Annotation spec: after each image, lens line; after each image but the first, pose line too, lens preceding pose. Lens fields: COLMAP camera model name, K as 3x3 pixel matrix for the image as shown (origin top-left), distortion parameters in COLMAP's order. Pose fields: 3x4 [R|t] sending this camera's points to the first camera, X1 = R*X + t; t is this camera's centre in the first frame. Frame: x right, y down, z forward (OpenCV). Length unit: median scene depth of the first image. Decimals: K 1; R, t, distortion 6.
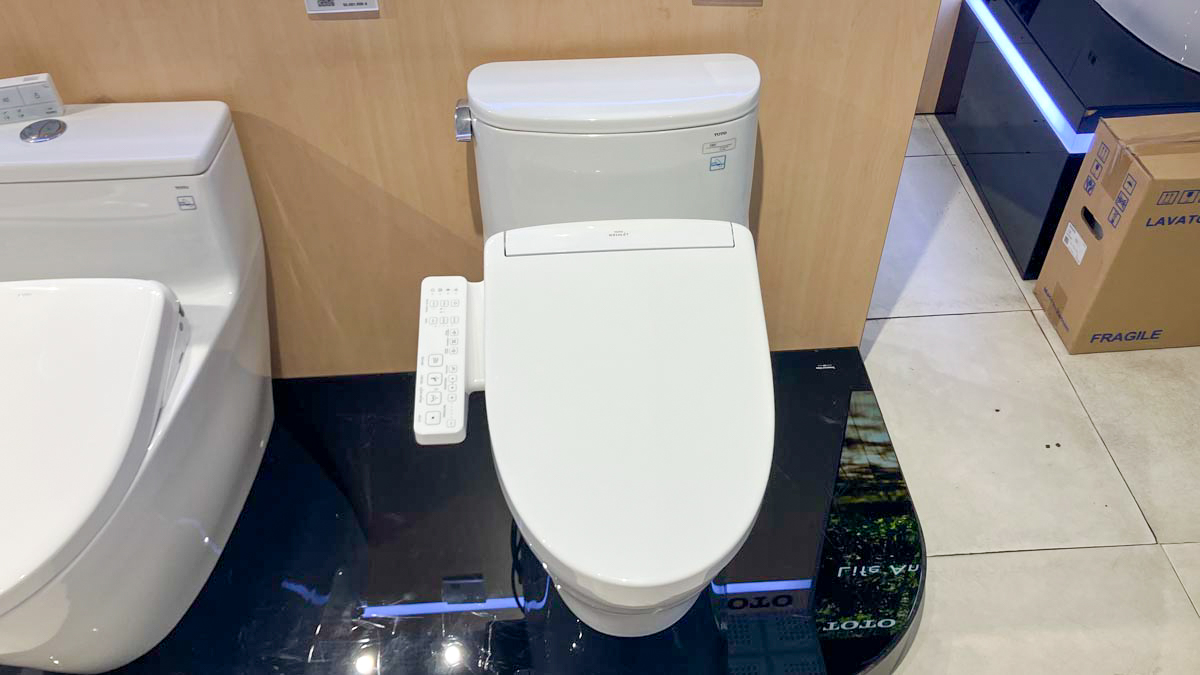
lens RADIAL K [[989.1, 0, 594.3], [0, 989.1, 320.6], [0, 0, 1]] dist [-0.008335, 0.027807]
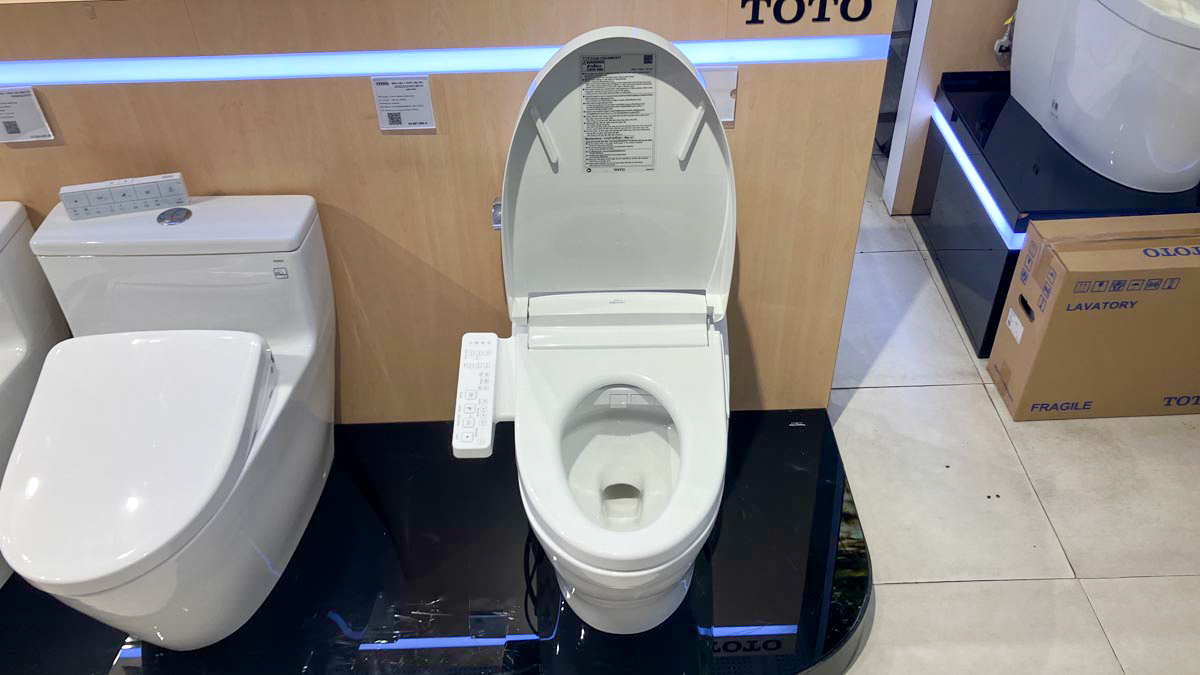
lens RADIAL K [[989.1, 0, 595.0], [0, 989.1, 340.3], [0, 0, 1]] dist [-0.008335, 0.027807]
pose [[0.999327, 0.019485, -0.031066, 0.031366], [-0.021829, 0.996793, -0.076989, 0.050515], [0.029466, 0.077616, 0.996548, -0.227761]]
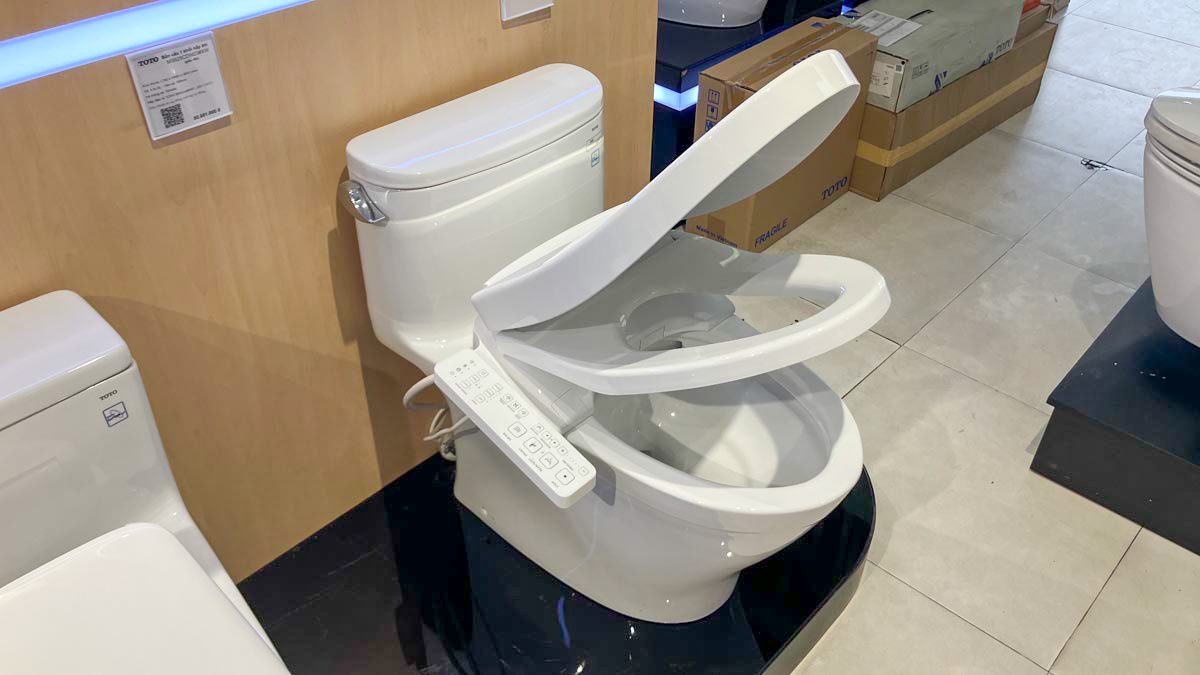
lens RADIAL K [[989.1, 0, 610.9], [0, 989.1, 341.3], [0, 0, 1]] dist [-0.008335, 0.027807]
pose [[0.710186, -0.405586, 0.575443, -0.485620], [0.460647, 0.885825, 0.055841, -0.031591], [-0.532390, 0.225419, 0.815933, 0.149311]]
